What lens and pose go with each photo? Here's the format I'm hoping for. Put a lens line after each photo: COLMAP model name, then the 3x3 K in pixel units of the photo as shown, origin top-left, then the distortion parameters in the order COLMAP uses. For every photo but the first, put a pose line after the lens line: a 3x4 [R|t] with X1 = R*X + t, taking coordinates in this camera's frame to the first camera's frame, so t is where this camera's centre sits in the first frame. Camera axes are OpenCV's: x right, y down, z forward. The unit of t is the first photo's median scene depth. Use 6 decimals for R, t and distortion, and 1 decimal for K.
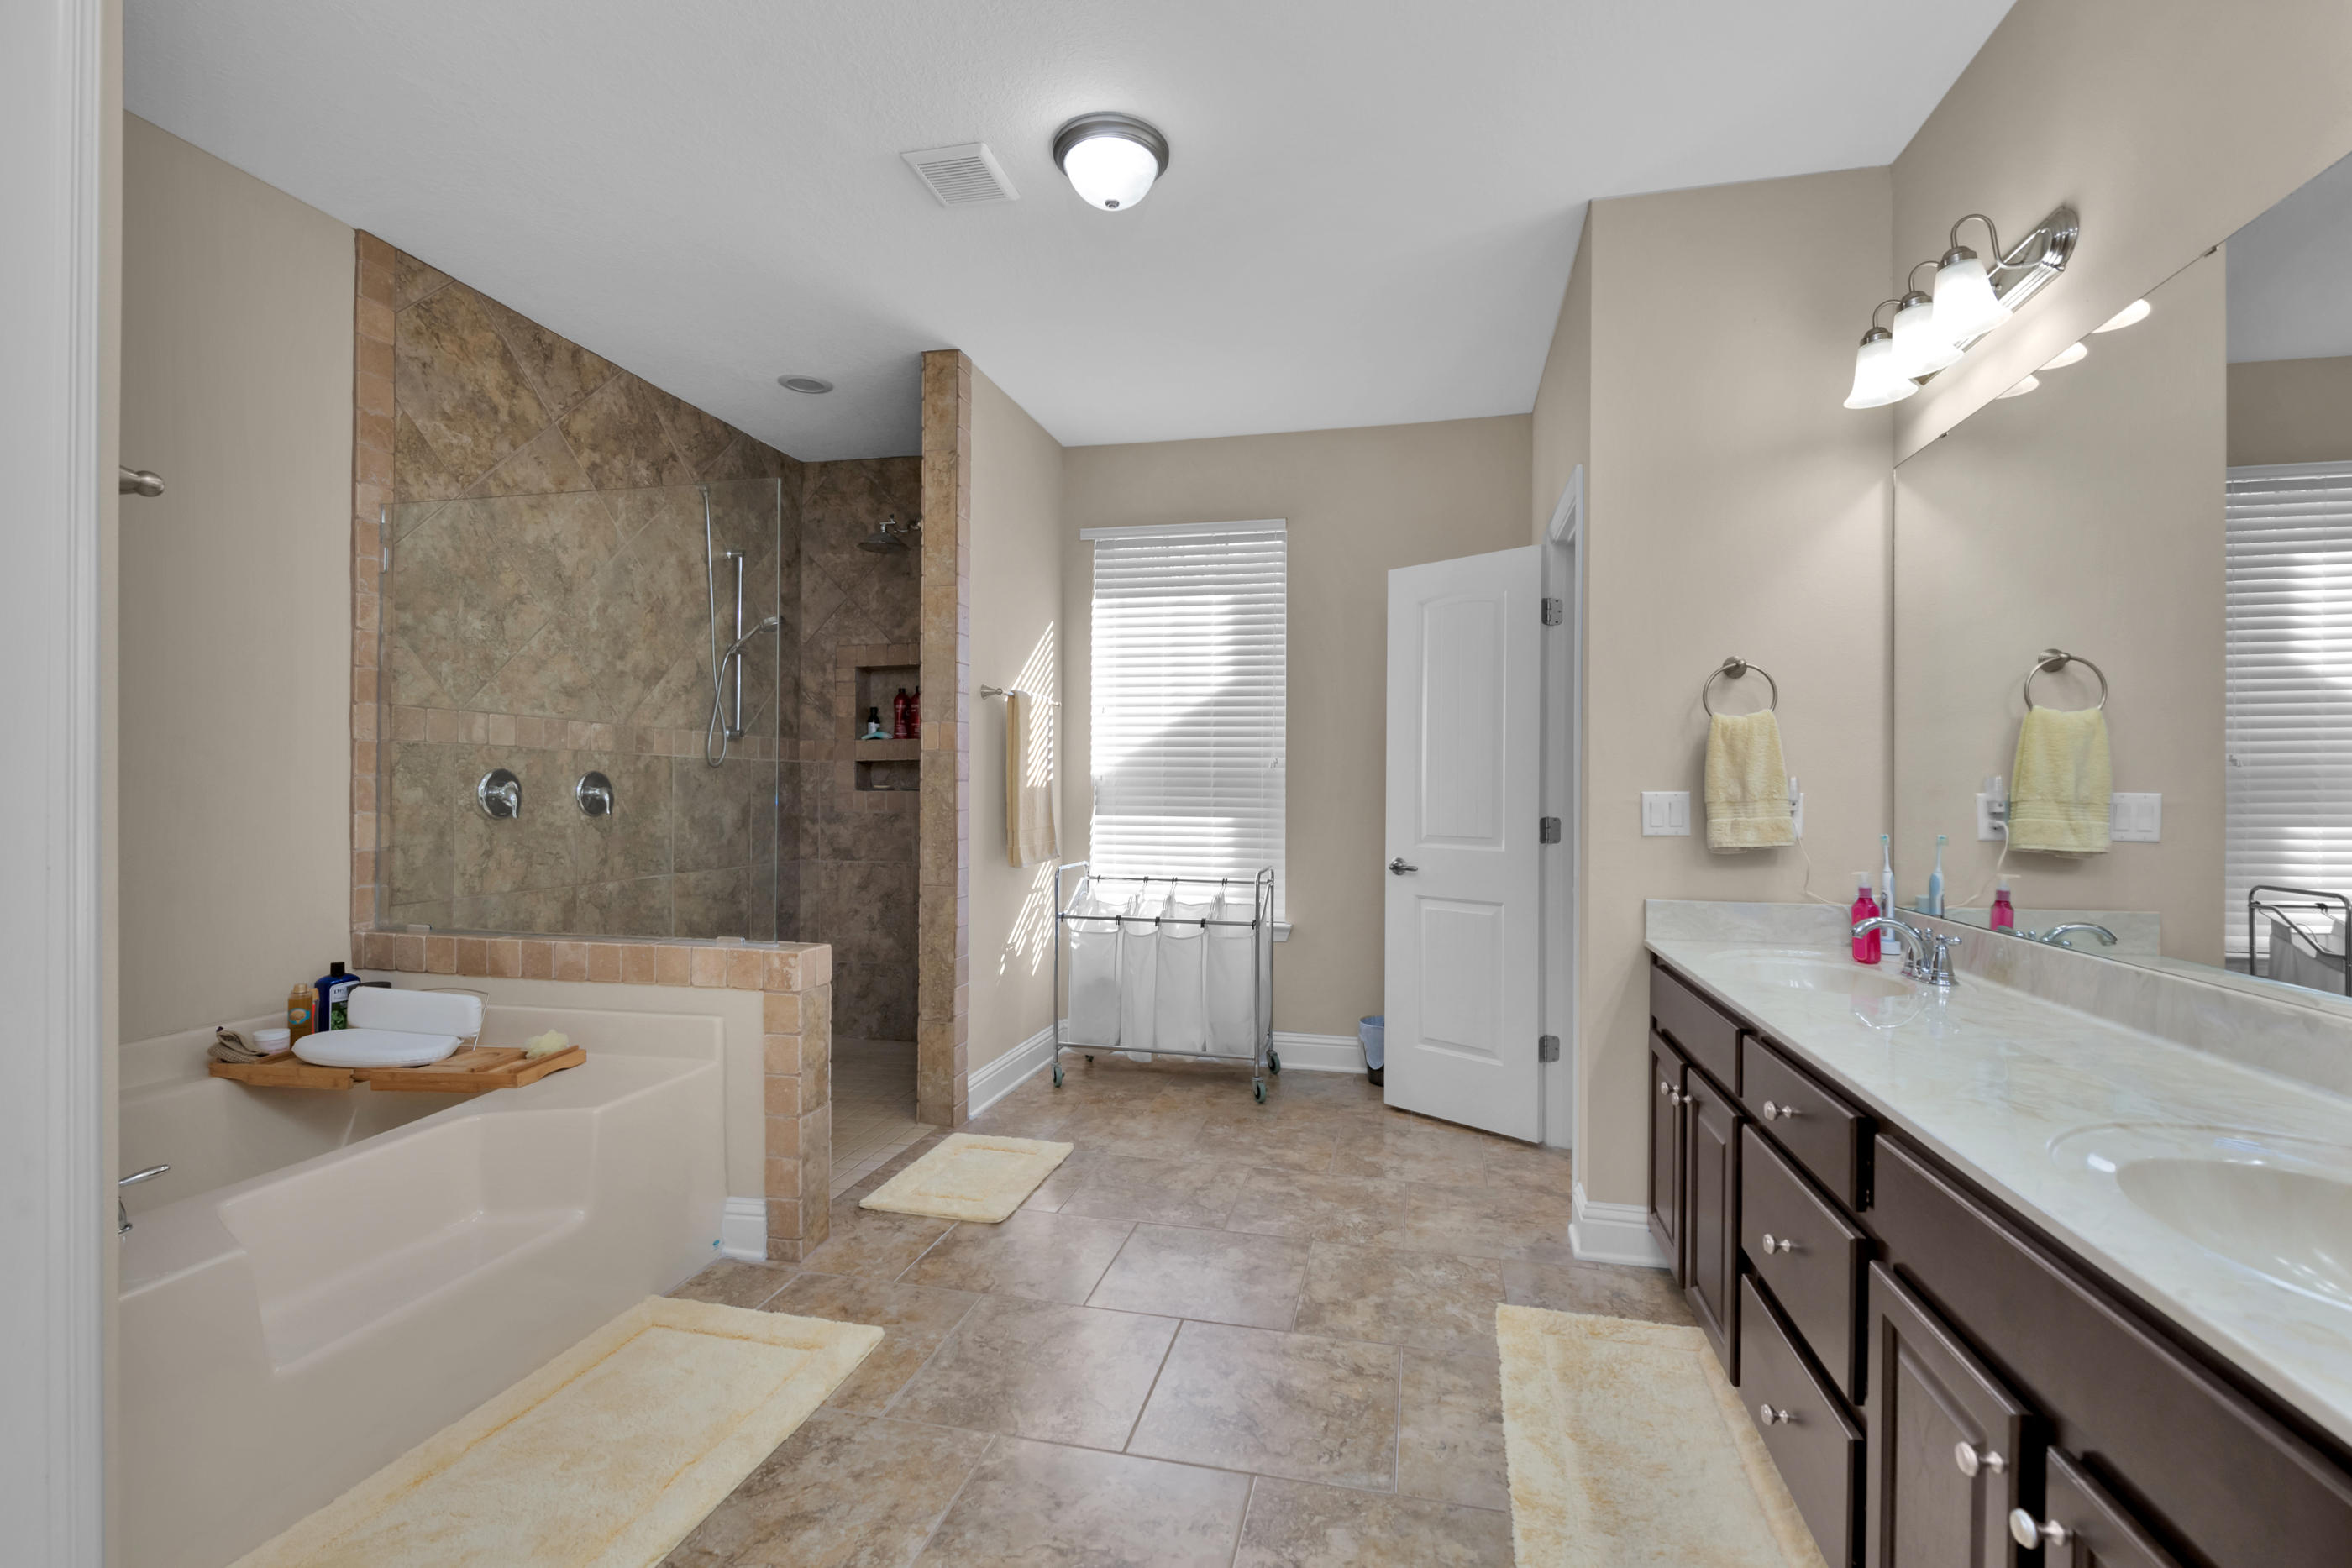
lens RADIAL K [[1070.3, 0, 1179.3], [0, 1070.3, 788.5], [0, 0, 1]] dist [0.001500, 0.000263]
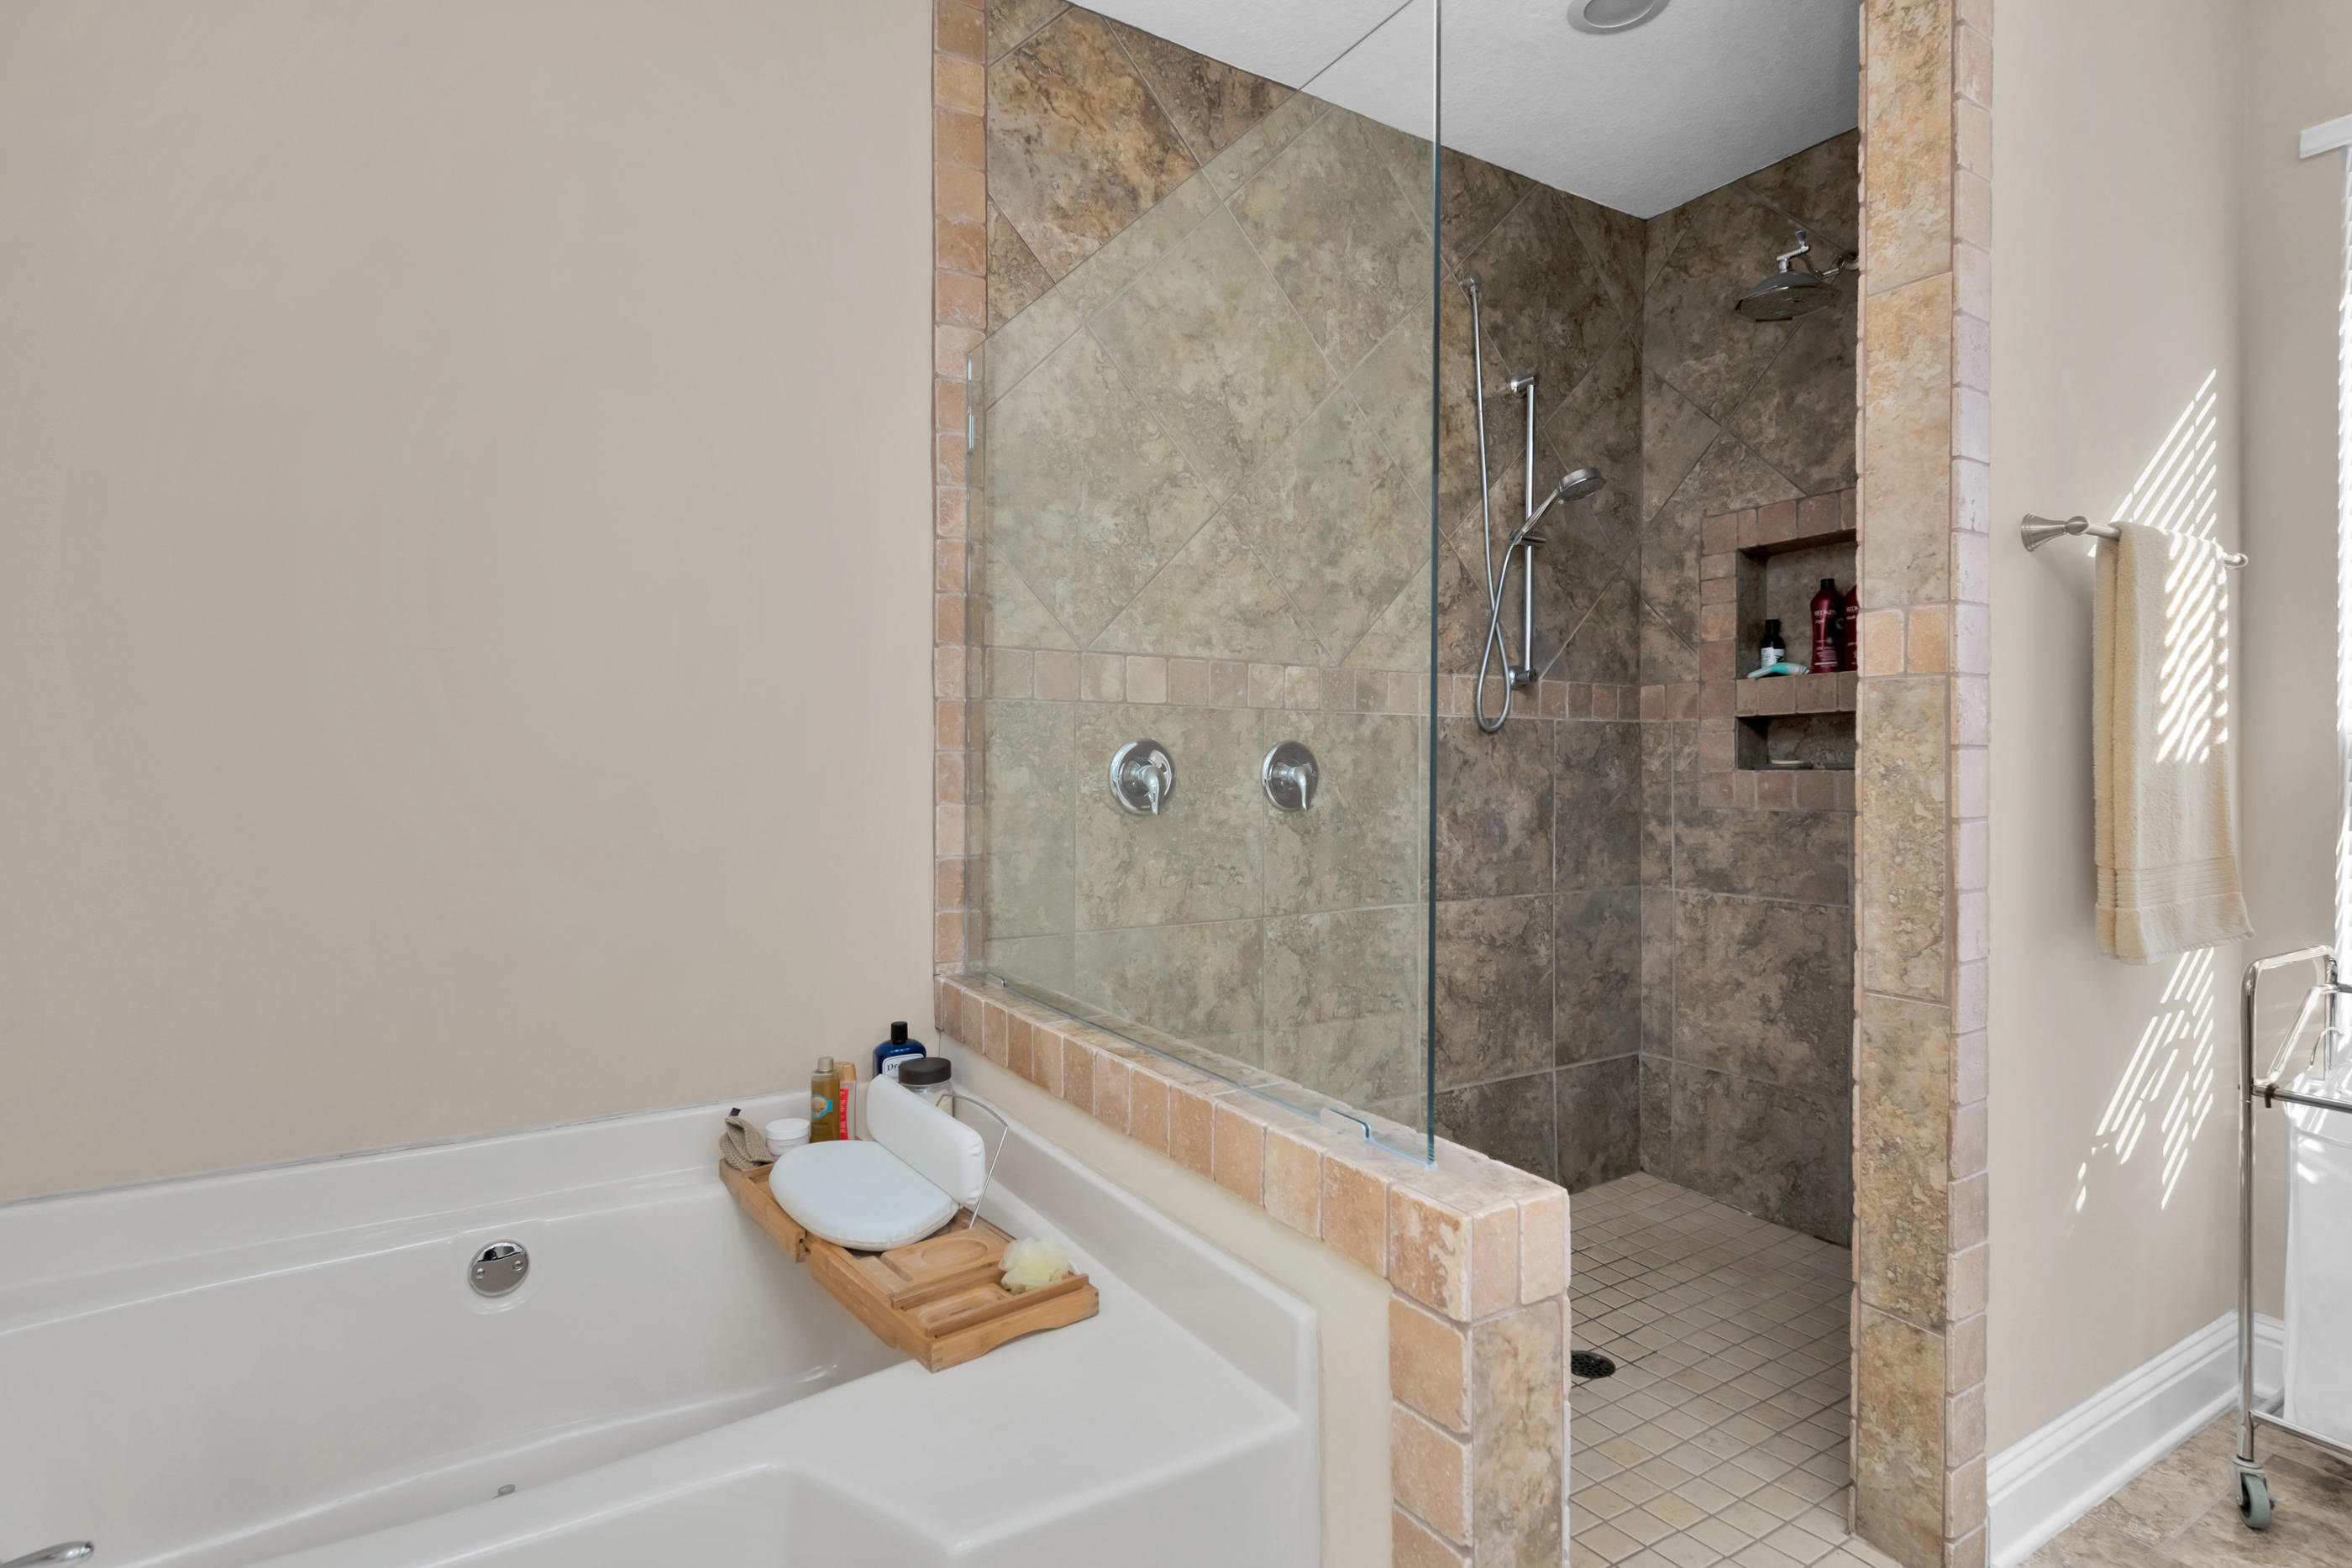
lens RADIAL K [[1173.9, 0, 1181.3], [0, 1173.9, 770.3], [0, 0, 1]] dist [0.008728, -0.003919]
pose [[0.713917, 0.000197, -0.700230, -0.102632], [0.003424, 0.999987, 0.003773, -0.001380], [0.700222, -0.005091, 0.713907, 0.466438]]
